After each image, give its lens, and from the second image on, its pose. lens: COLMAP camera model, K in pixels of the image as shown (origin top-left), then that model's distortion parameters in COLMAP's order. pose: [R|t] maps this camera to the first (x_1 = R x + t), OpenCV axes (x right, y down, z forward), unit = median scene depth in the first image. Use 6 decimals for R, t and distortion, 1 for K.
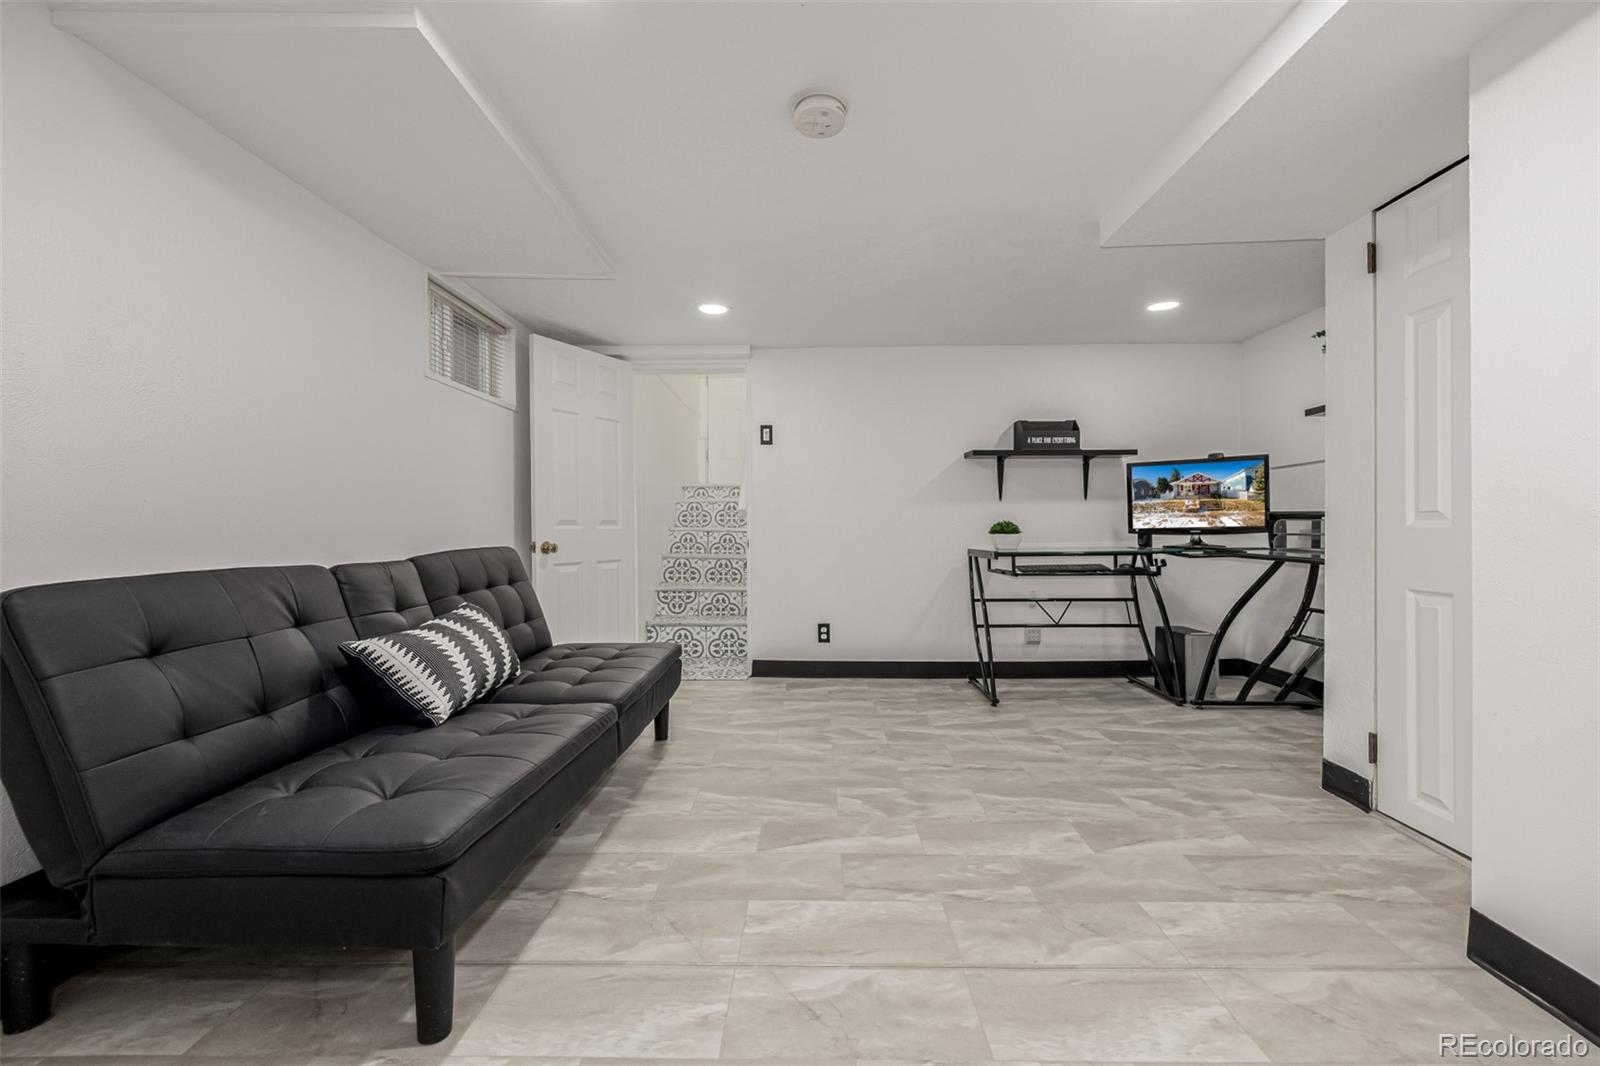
lens RADIAL K [[685.8, 0, 800.0], [0, 685.8, 533.0], [0, 0, 1]] dist [0.000045, 0.000206]
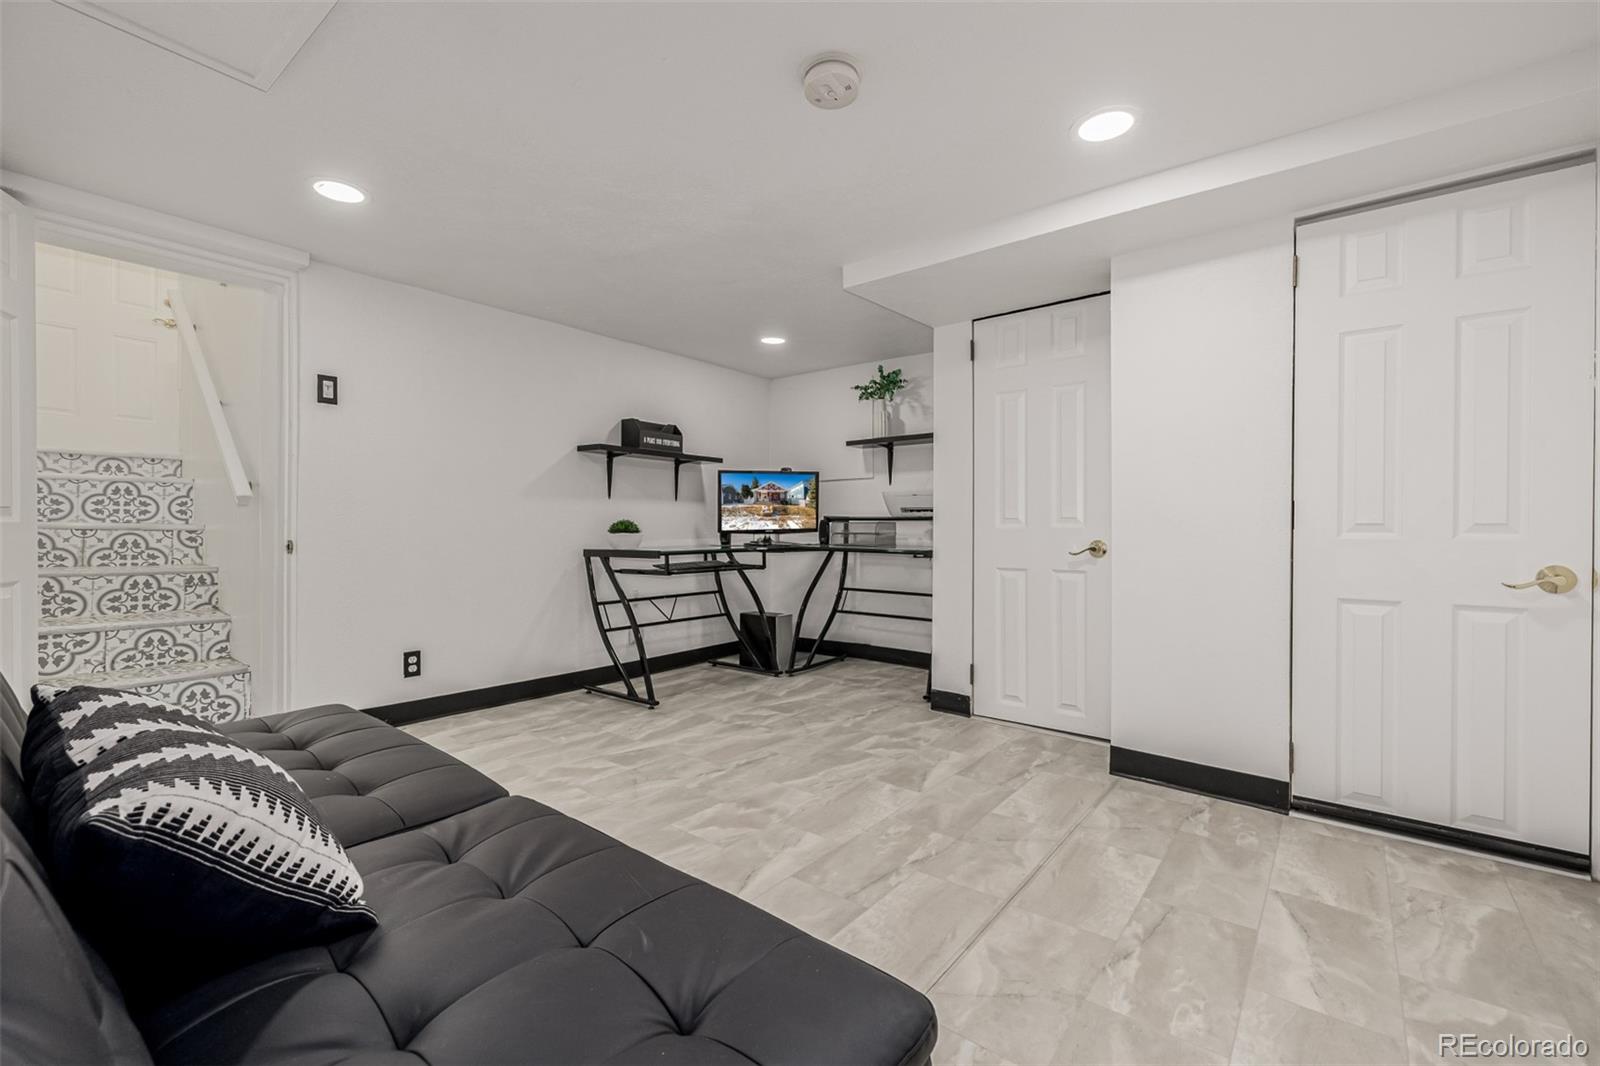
lens RADIAL K [[690.4, 0, 804.2], [0, 690.4, 528.1], [0, 0, 1]] dist [0.002387, 0.000380]
pose [[0.600943, 0.006878, 0.799262, -0.364528], [-0.000004, 0.999963, -0.008602, 0.002991], [-0.799292, 0.005166, 0.600921, 0.227381]]
